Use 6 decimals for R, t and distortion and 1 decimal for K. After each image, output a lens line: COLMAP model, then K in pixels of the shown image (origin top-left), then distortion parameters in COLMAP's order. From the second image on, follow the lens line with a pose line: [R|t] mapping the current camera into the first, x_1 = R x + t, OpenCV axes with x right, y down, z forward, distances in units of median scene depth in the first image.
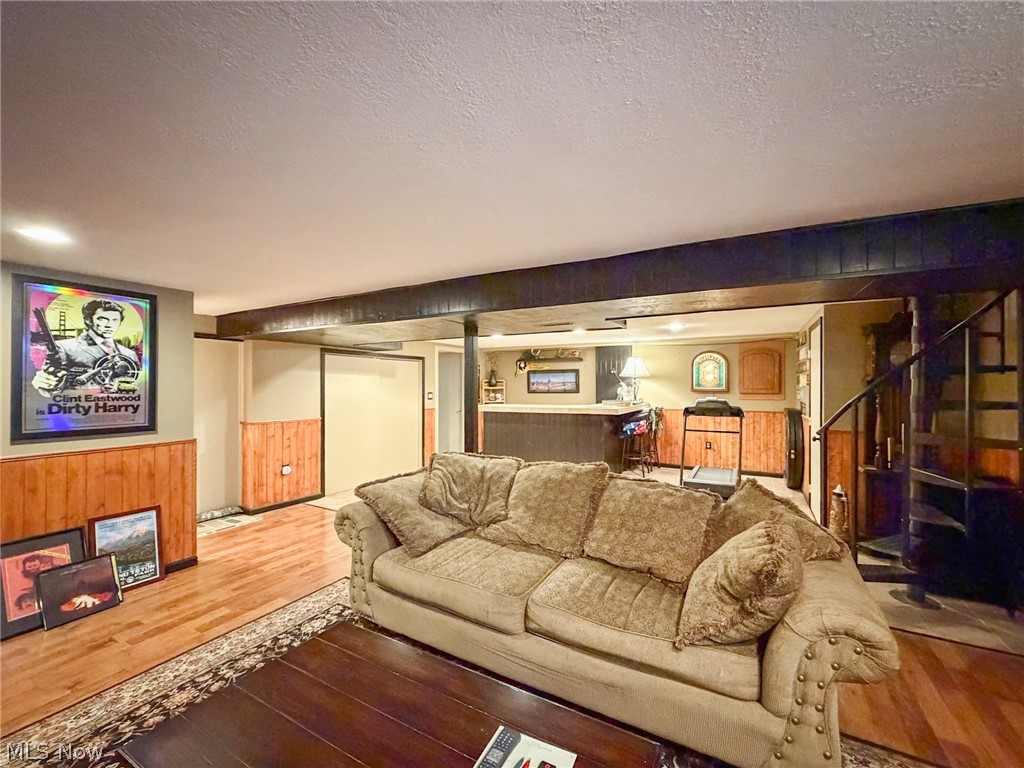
lens RADIAL K [[425.3, 0, 501.7], [0, 425.3, 382.1], [0, 0, 1]] dist [-0.002533, 0.000063]
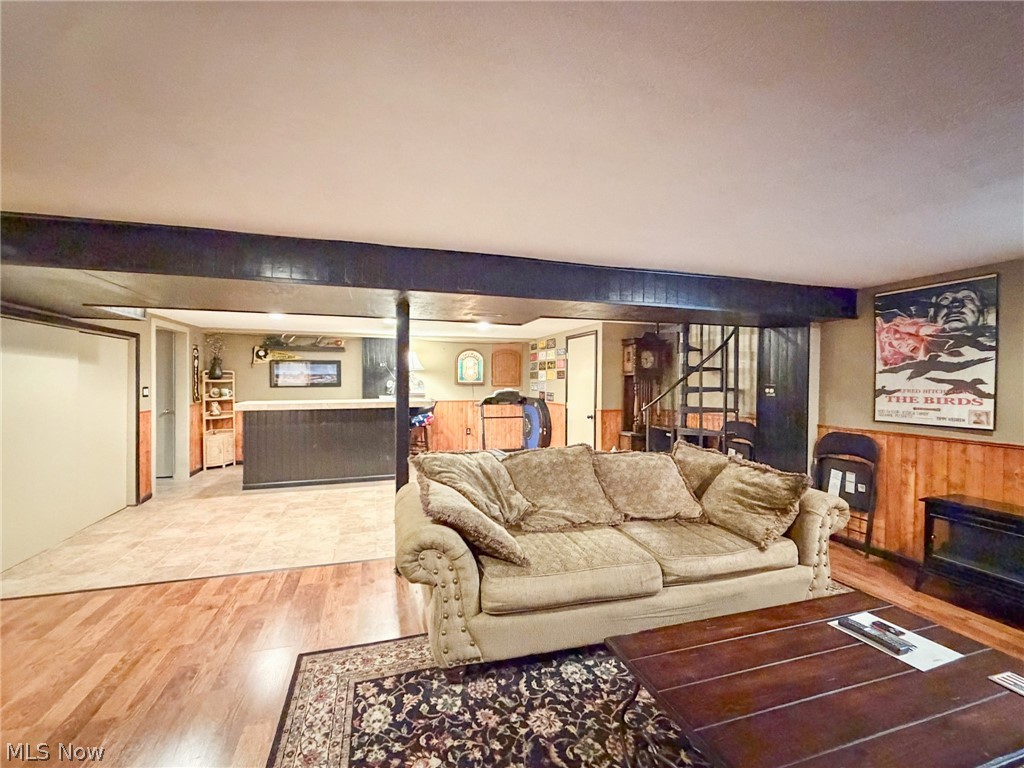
lens RADIAL K [[425.3, 0, 502.3], [0, 425.3, 388.5], [0, 0, 1]] dist [-0.002533, 0.000063]
pose [[0.697004, -0.008966, 0.717011, -0.290238], [-0.009252, 0.999726, 0.021495, 0.008200], [-0.717008, -0.021616, 0.696730, 0.142507]]
